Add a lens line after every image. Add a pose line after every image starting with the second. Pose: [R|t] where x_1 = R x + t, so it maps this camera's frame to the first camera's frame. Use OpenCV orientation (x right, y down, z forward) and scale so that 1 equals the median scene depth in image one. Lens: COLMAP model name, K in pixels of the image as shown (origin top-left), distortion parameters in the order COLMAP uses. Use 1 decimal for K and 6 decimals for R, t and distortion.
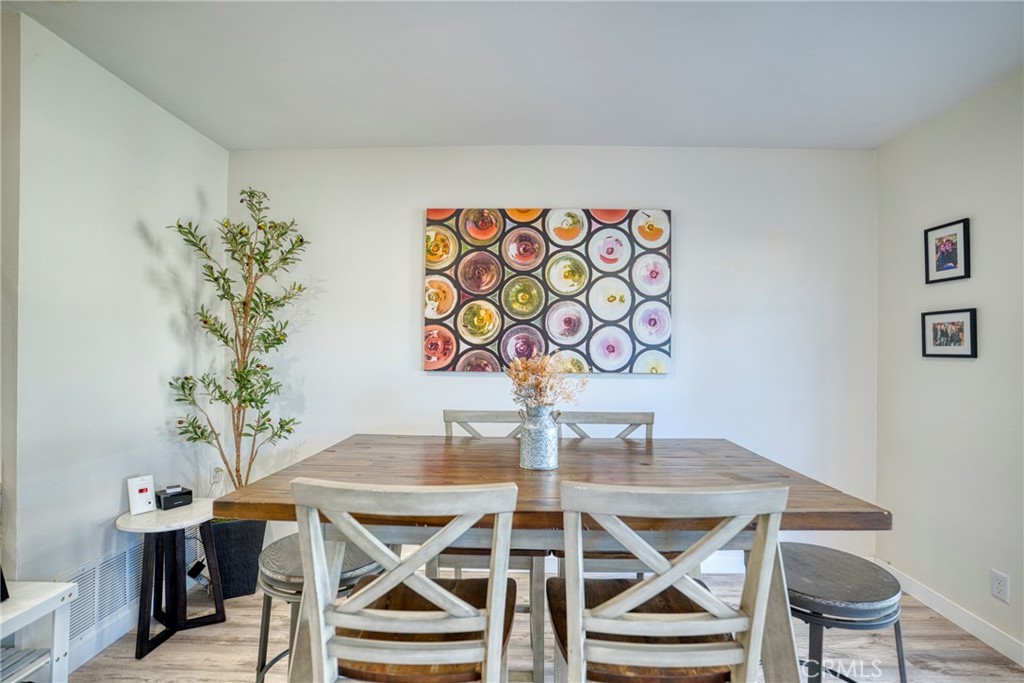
lens RADIAL K [[483.9, 0, 513.9], [0, 483.9, 344.4], [0, 0, 1]] dist [-0.083157, 0.036829]
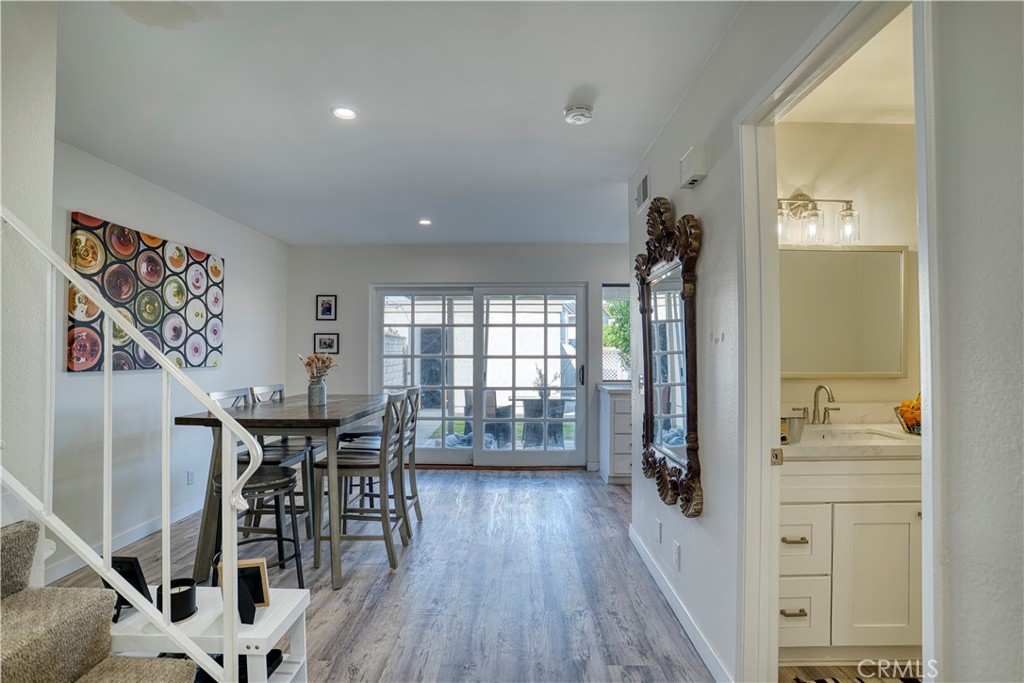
lens RADIAL K [[483.9, 0, 513.9], [0, 483.9, 344.4], [0, 0, 1]] dist [-0.083157, 0.036829]
pose [[-0.012201, 0.010029, 0.999875, -1.177093], [-0.012146, 0.999874, -0.010177, -0.004455], [-0.999852, -0.012269, -0.012077, 0.088031]]
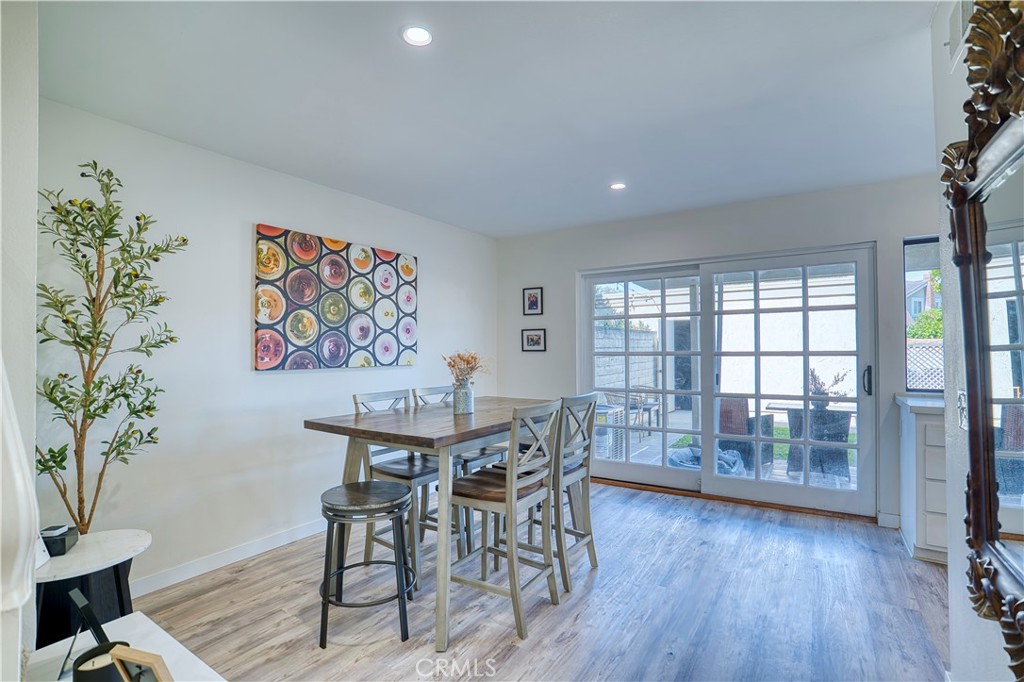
lens RADIAL K [[483.9, 0, 513.9], [0, 483.9, 343.9], [0, 0, 1]] dist [-0.083157, 0.036829]
pose [[0.529987, -0.001342, 0.848005, -0.801393], [0.002261, 0.999997, 0.000169, -0.005320], [-0.848003, 0.001828, 0.529989, -0.071823]]
